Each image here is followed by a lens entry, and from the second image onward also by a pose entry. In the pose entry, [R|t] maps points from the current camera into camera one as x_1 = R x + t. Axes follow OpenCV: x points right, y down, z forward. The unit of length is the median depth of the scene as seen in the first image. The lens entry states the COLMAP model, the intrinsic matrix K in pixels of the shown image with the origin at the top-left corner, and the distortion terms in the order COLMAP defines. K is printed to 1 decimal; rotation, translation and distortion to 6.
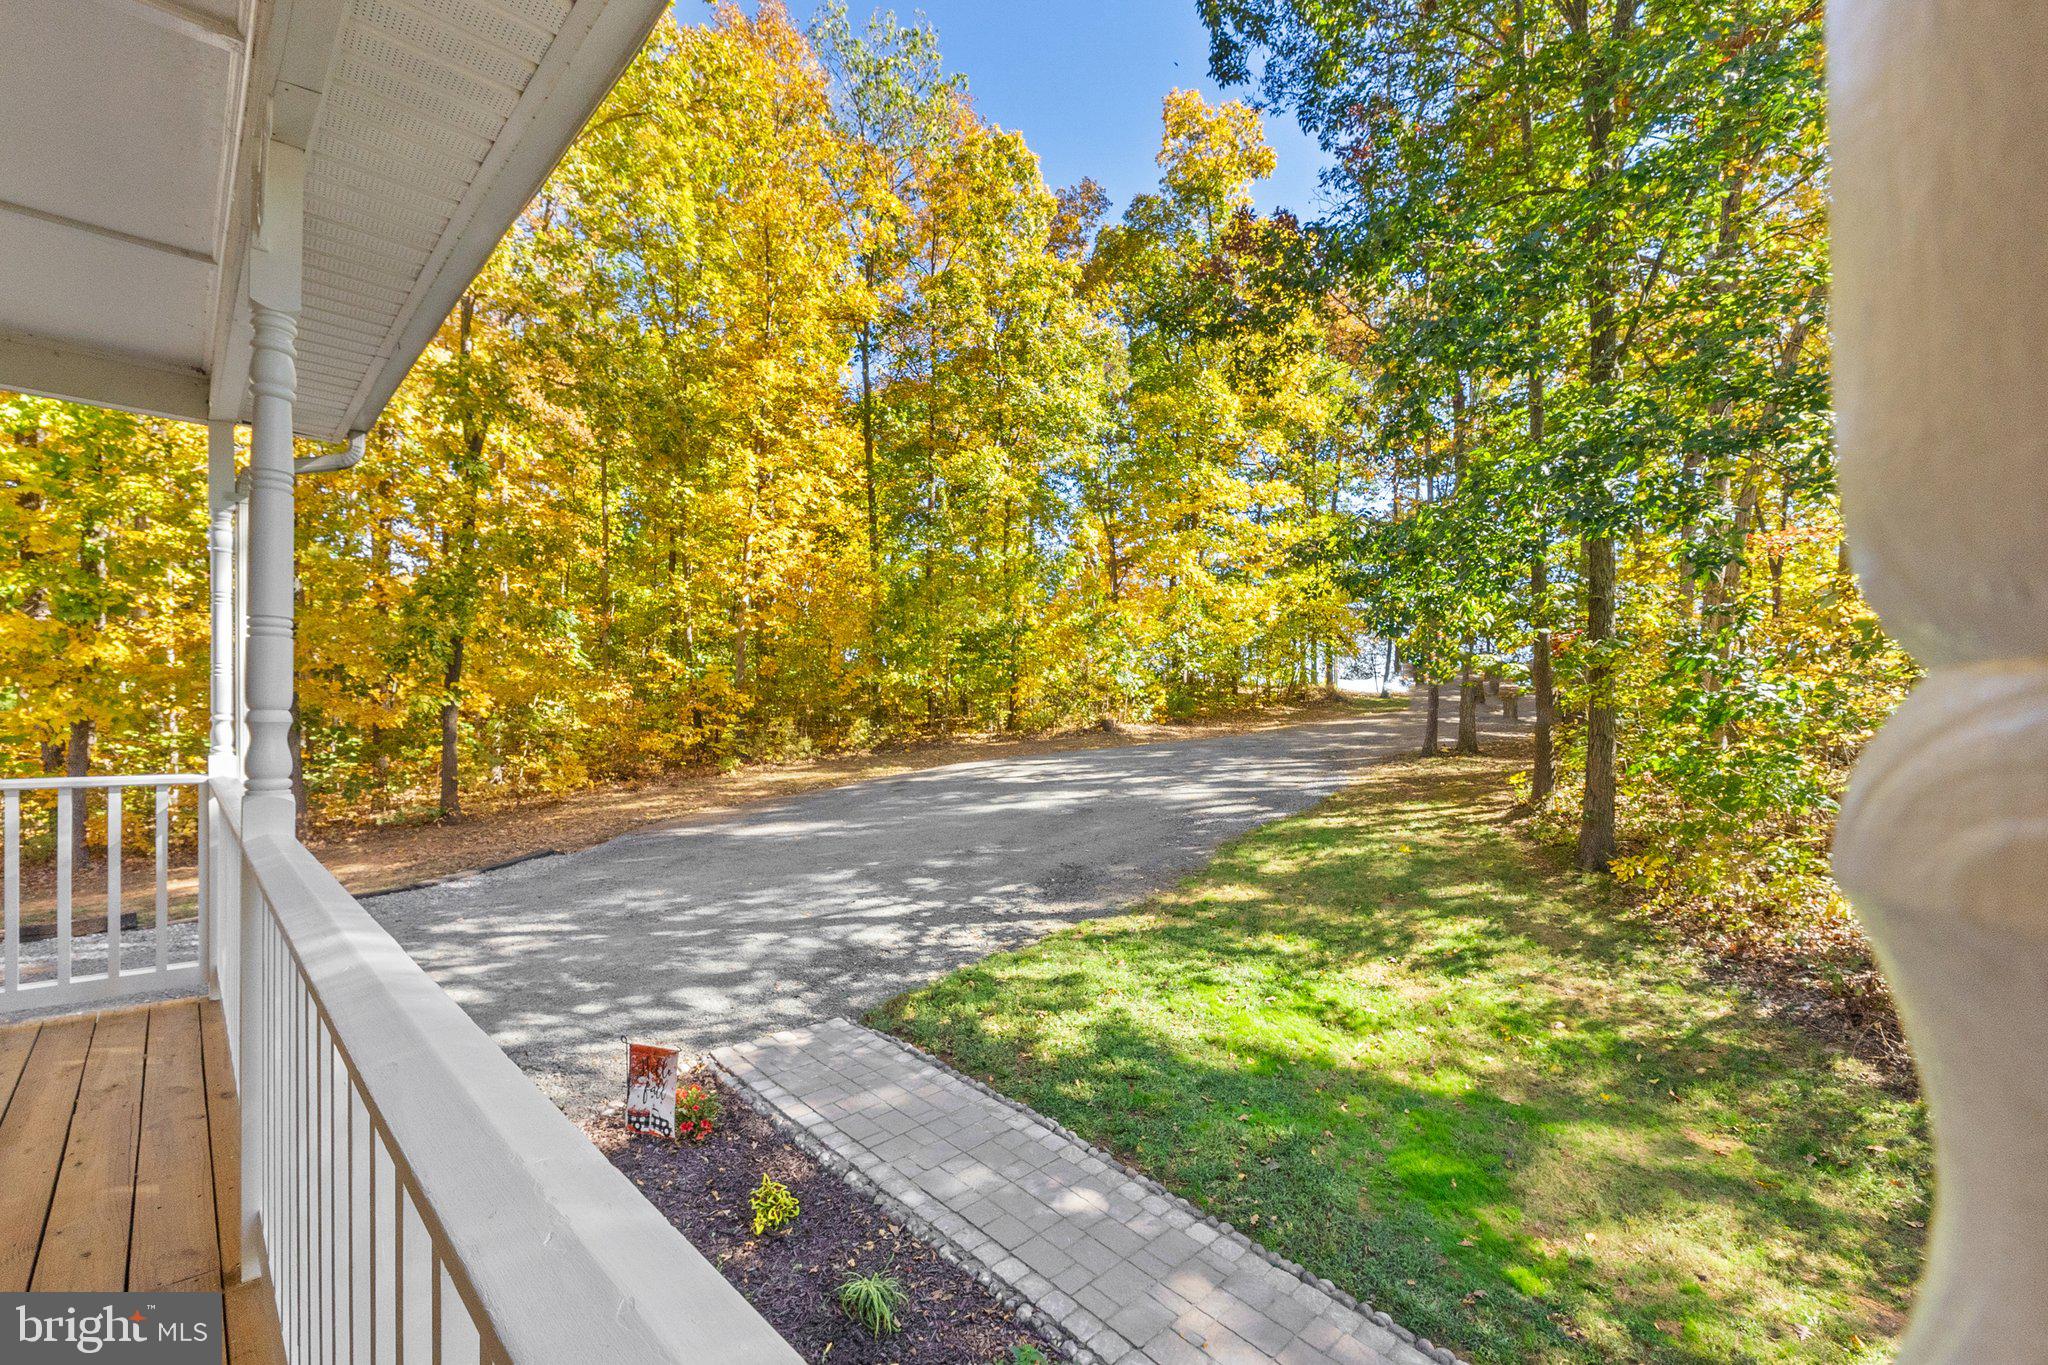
lens RADIAL K [[896.0, 0, 1019.7], [0, 896.0, 731.8], [0, 0, 1]] dist [0.000074, -0.000415]
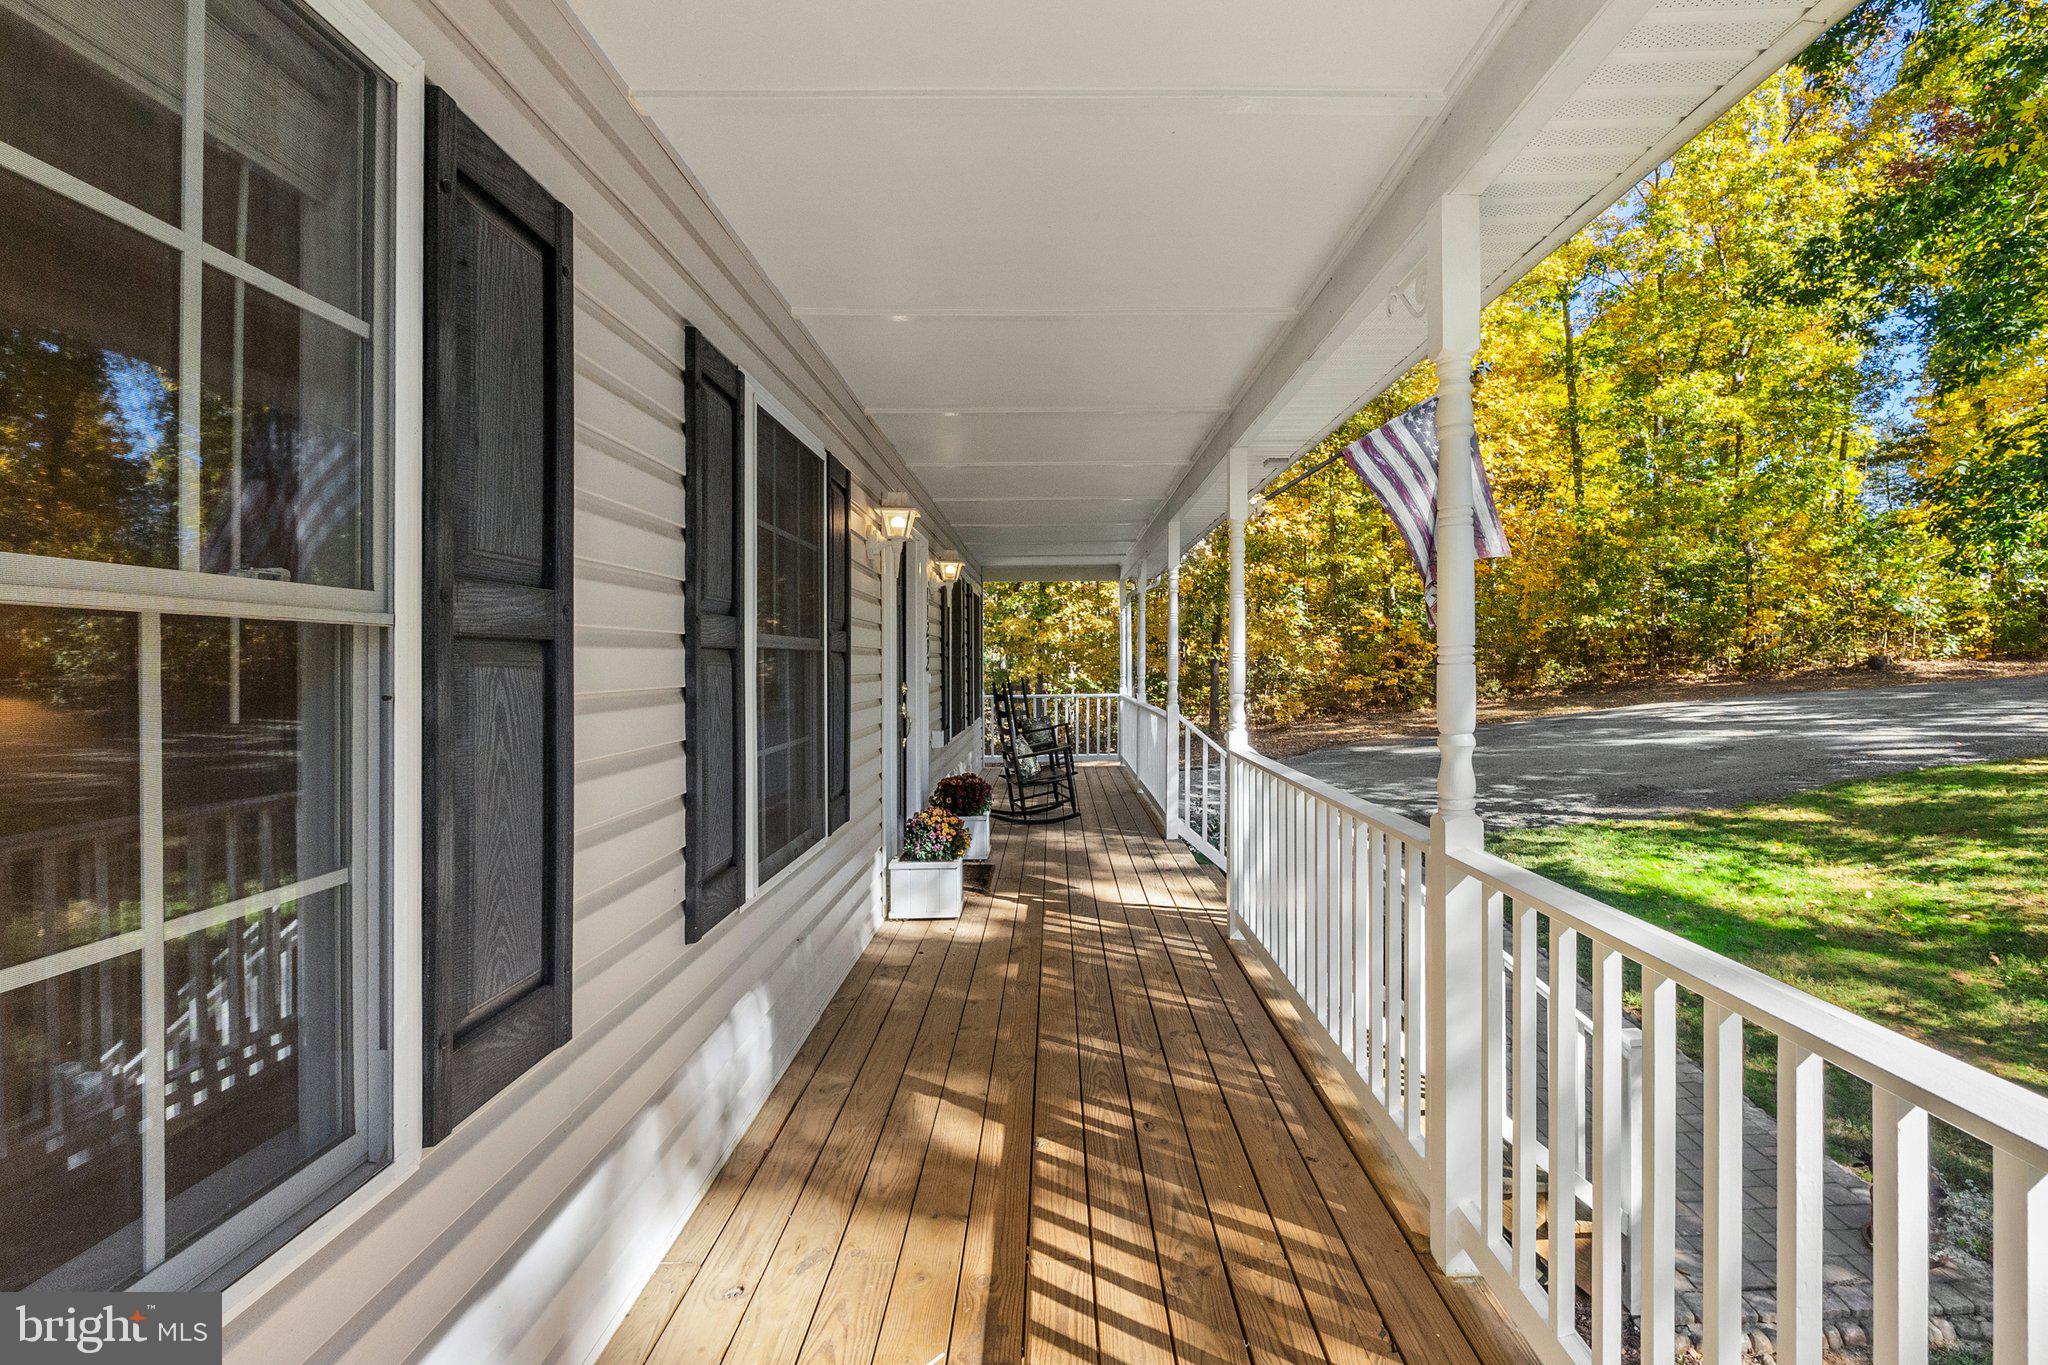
lens RADIAL K [[967.4, 0, 1024.0], [0, 967.4, 682.5], [0, 0, 1]] dist [-0.004136, -0.000966]
pose [[0.707902, -0.003908, -0.706300, 0.189159], [0.010800, 0.999928, 0.005293, -0.001979], [0.706228, -0.011375, 0.707893, -0.247951]]
